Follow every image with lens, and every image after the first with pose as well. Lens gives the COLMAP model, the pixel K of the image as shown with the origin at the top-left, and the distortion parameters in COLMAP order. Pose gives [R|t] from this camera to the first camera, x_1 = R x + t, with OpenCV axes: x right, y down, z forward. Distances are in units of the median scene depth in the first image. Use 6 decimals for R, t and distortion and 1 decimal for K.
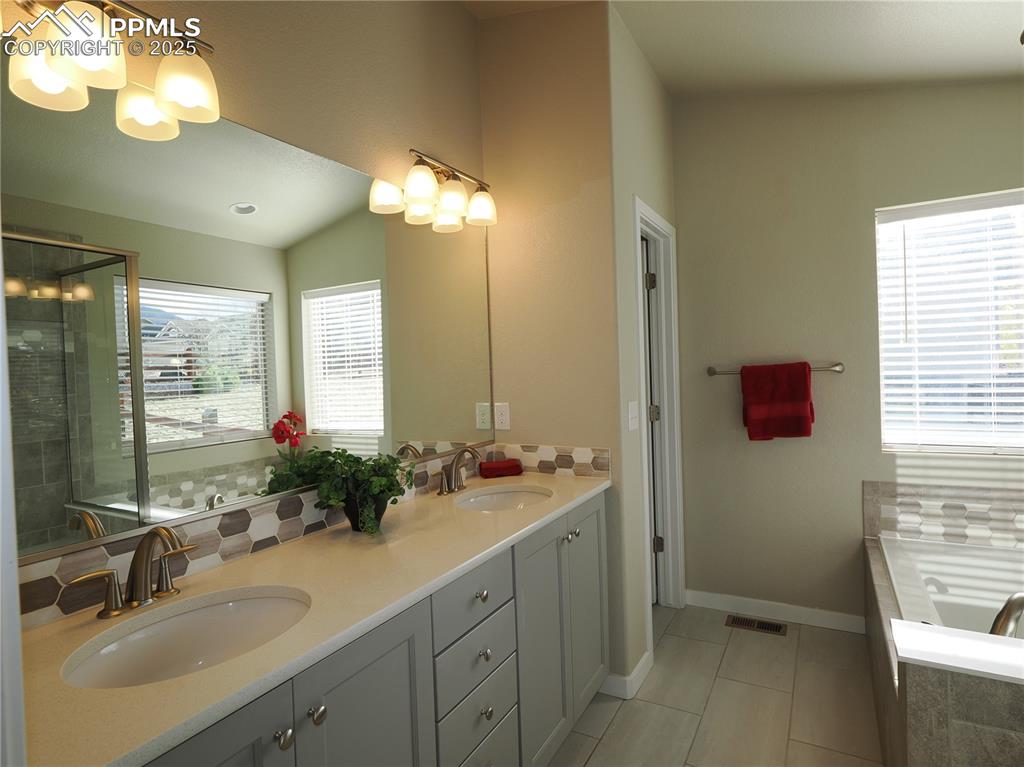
lens RADIAL K [[555.3, 0, 517.5], [0, 555.3, 382.0], [0, 0, 1]] dist [-0.001857, -0.000877]
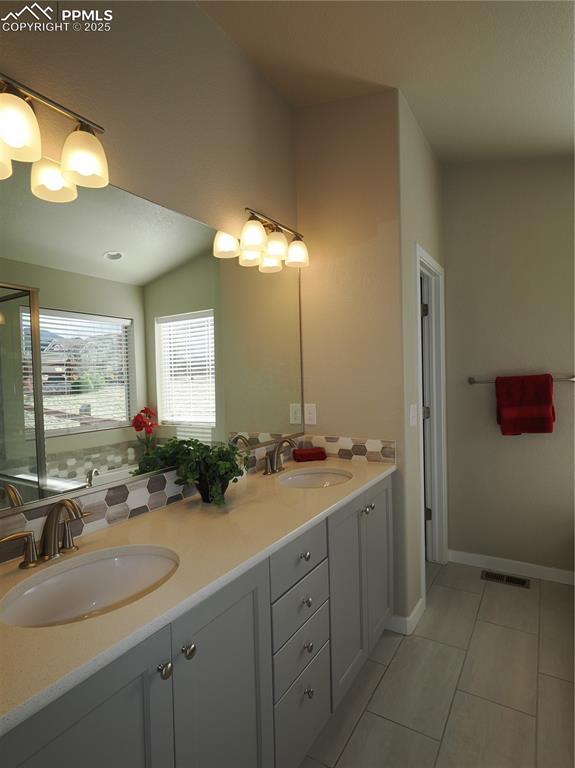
lens RADIAL K [[416.9, 0, 286.6], [0, 416.9, 391.1], [0, 0, 1]] dist [-0.000397, -0.000114]
pose [[0.998655, 0.009802, -0.050918, -0.032223], [-0.009165, 0.999877, 0.012723, -0.004120], [0.051037, -0.012239, 0.998622, 0.021308]]
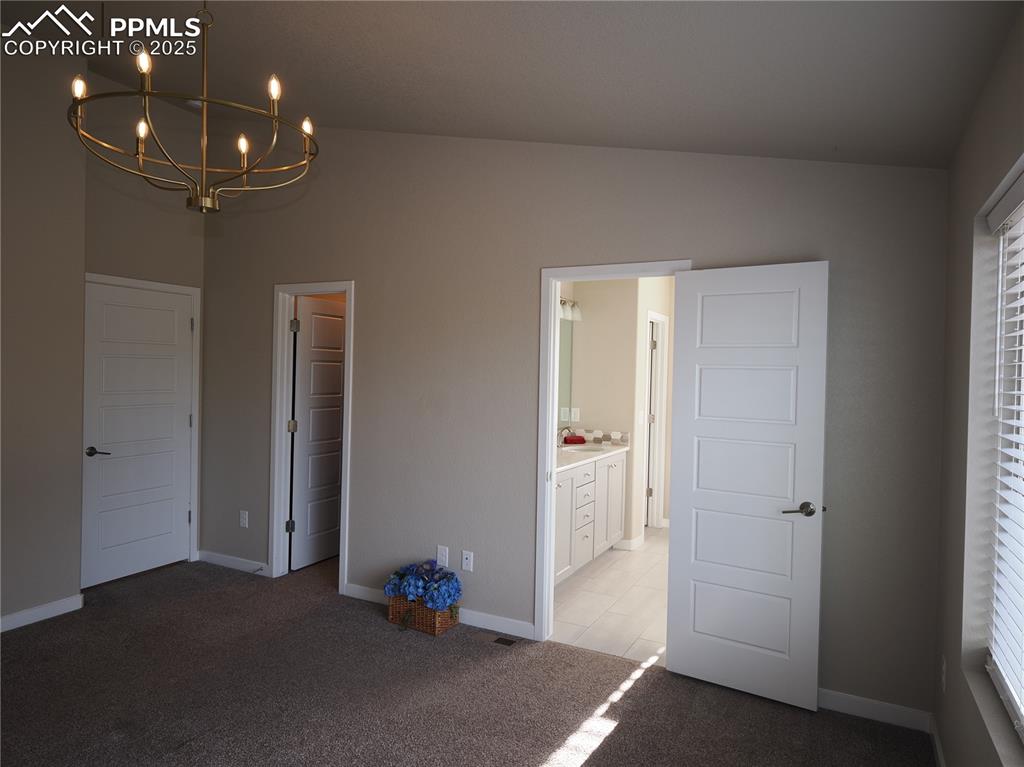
lens RADIAL K [[637.4, 0, 512.0], [0, 637.4, 383.5], [0, 0, 1]] dist [-0.001443, -0.000542]
pose [[0.998117, 0.057276, 0.021930, -0.292626], [-0.057057, 0.998316, -0.010466, -0.012869], [-0.022492, 0.009195, 0.999705, -1.206276]]
